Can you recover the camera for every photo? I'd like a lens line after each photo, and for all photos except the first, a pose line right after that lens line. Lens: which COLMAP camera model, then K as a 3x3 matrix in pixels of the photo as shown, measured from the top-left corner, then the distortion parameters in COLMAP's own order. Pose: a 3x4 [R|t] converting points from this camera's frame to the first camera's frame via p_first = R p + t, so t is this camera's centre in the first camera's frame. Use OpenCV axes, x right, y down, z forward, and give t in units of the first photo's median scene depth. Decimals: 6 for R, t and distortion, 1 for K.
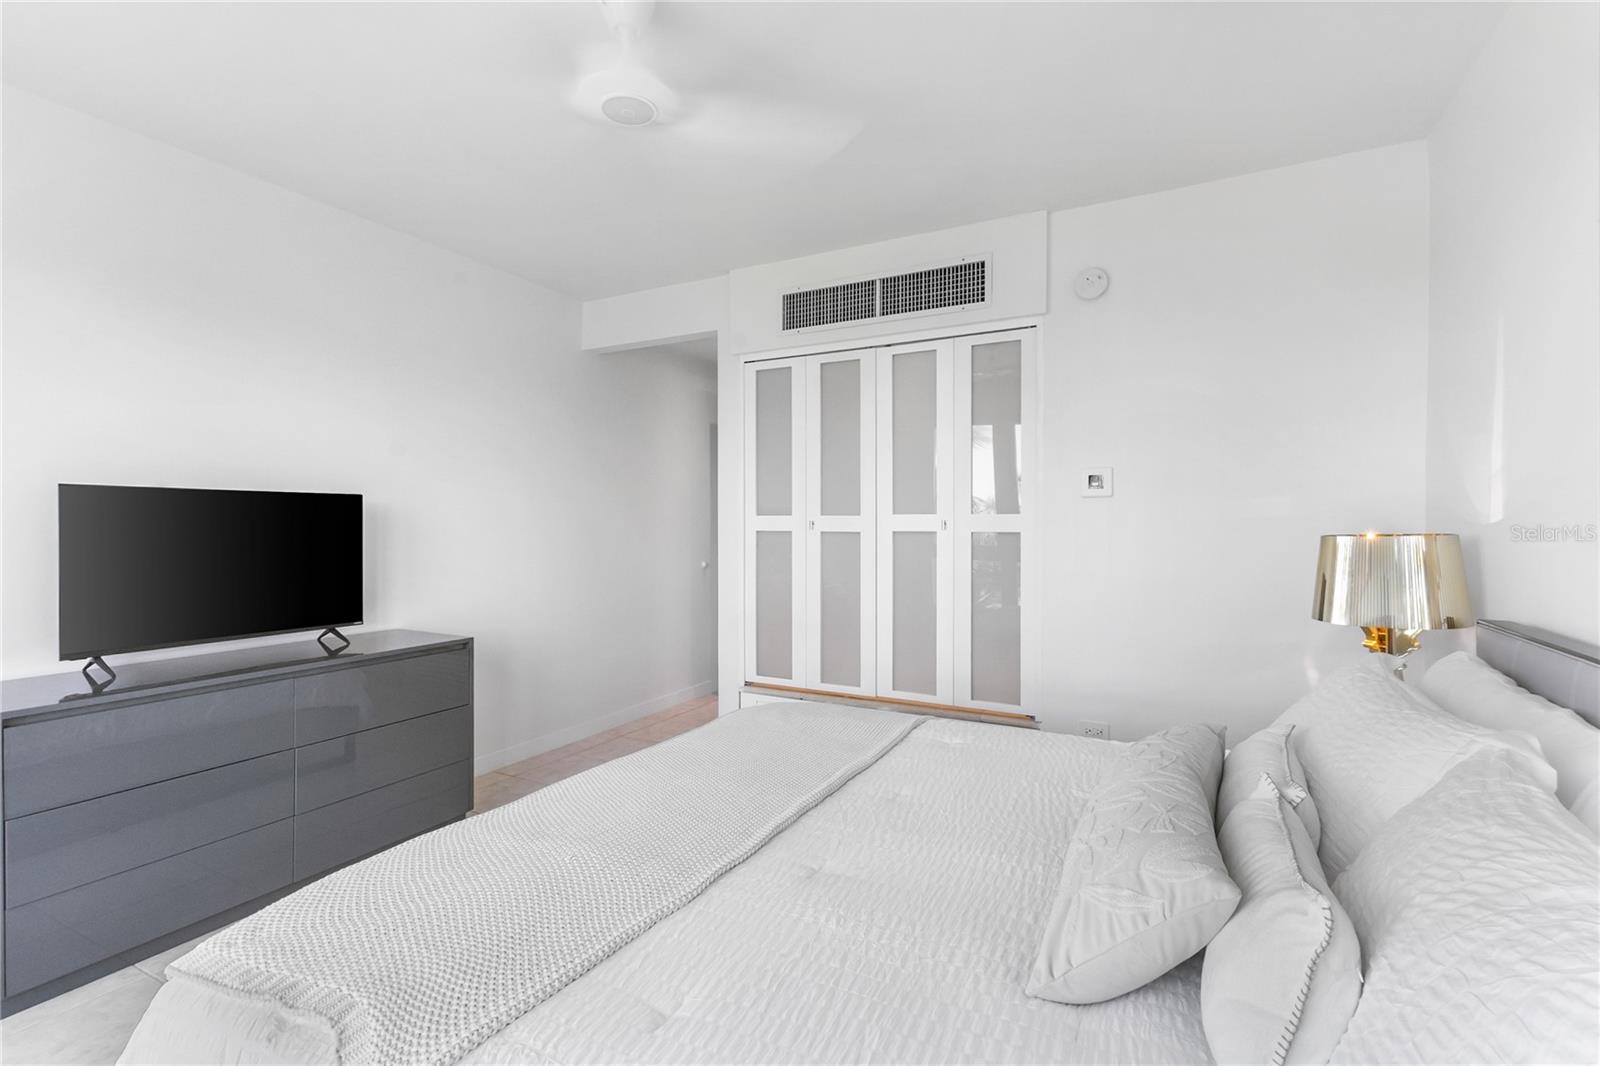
lens RADIAL K [[740.7, 0, 795.6], [0, 740.7, 529.8], [0, 0, 1]] dist [0.023145, -0.003143]
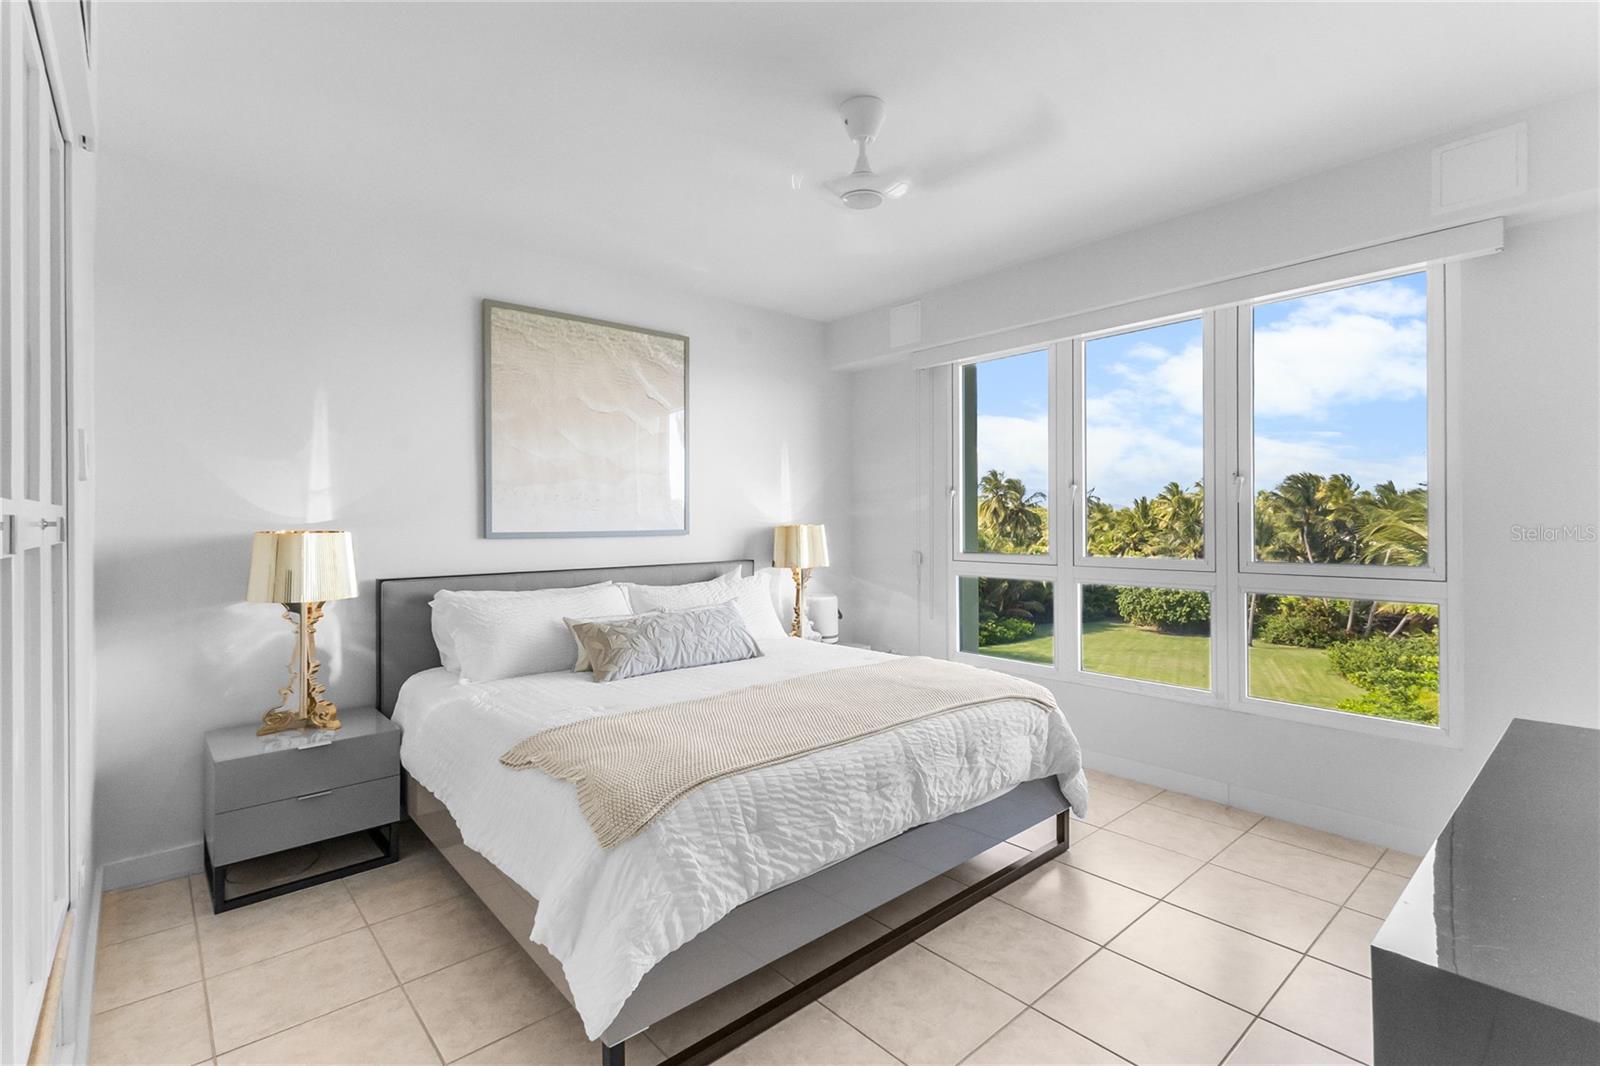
lens RADIAL K [[732.3, 0, 800.0], [0, 732.3, 533.0], [0, 0, 1]] dist [0.021315, 0.000095]
pose [[-0.934068, -0.002191, 0.357089, -0.317116], [0.007784, 0.999619, 0.026493, -0.012093], [-0.357011, 0.027525, -0.933695, 1.184375]]
